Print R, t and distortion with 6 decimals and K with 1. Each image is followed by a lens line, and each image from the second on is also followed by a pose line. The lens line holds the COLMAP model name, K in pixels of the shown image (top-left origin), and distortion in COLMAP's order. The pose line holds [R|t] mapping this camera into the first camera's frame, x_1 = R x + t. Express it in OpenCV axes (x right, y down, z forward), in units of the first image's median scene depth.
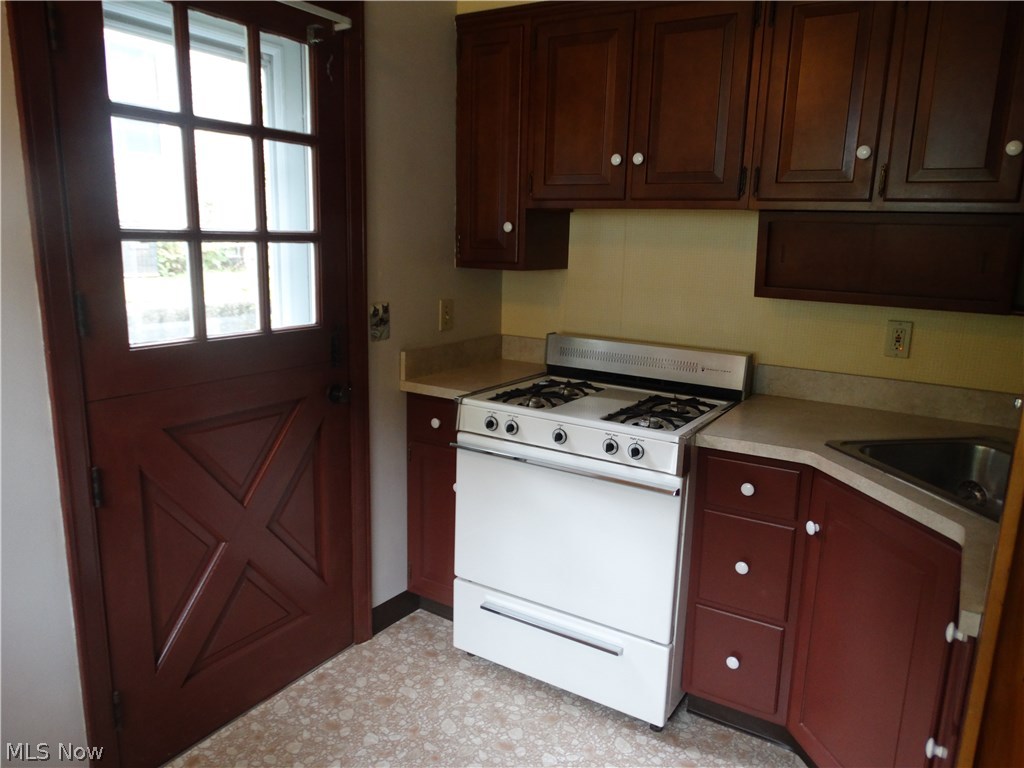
lens RADIAL K [[739.5, 0, 512.0], [0, 739.5, 384.0], [0, 0, 1]] dist [0.001812, 0.000398]
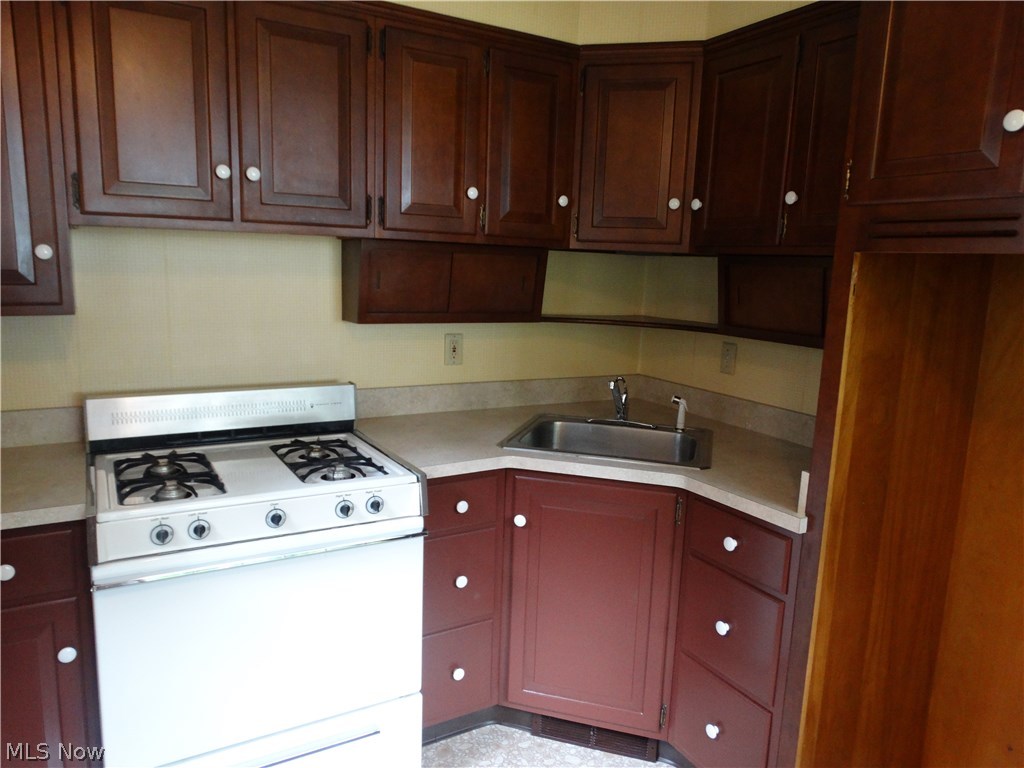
lens RADIAL K [[713.0, 0, 512.0], [0, 713.0, 384.0], [0, 0, 1]] dist [-0.009218, -0.002462]
pose [[0.476152, -0.154841, 0.865623, -0.424905], [0.162376, 0.982930, 0.086507, -0.089707], [-0.864241, 0.099366, 0.493166, 0.365068]]
